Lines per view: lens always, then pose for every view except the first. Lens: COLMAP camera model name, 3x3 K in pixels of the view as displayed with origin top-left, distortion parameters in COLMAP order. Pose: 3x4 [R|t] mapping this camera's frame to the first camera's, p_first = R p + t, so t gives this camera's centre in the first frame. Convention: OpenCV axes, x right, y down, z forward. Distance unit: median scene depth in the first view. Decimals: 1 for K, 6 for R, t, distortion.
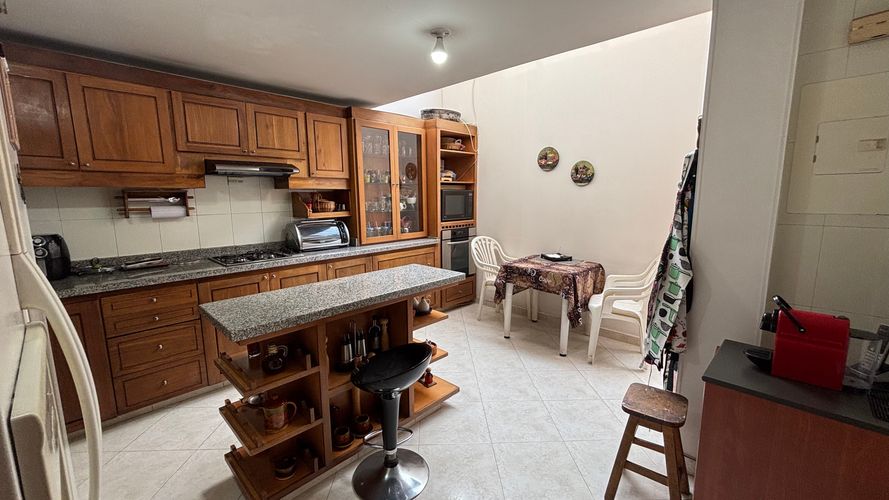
lens RADIAL K [[359.5, 0, 450.0], [0, 359.5, 247.0], [0, 0, 1]] dist [-0.000833, -0.000330]
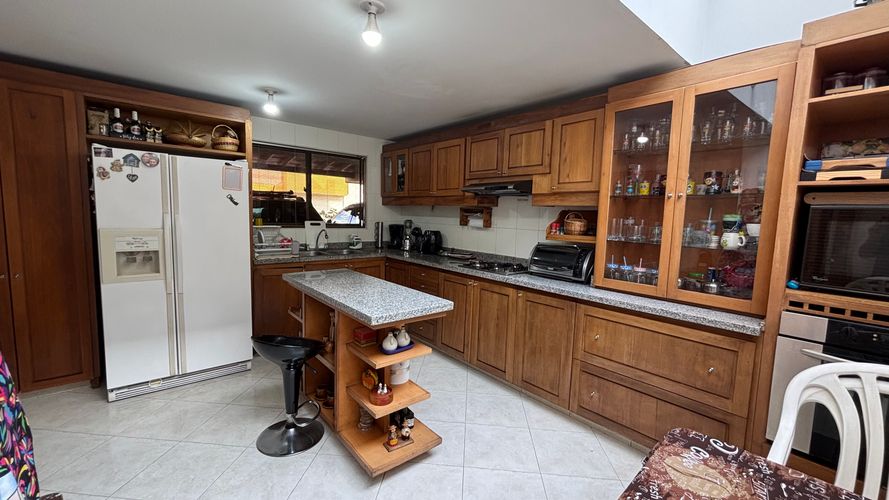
lens RADIAL K [[359.5, 0, 441.7], [0, 359.5, 254.2], [0, 0, 1]] dist [-0.000833, -0.000330]
pose [[-0.137059, 0.108533, -0.984599, 0.524796], [-0.175321, 0.975629, 0.131949, -0.118266], [0.974924, 0.190705, -0.114691, 0.880764]]
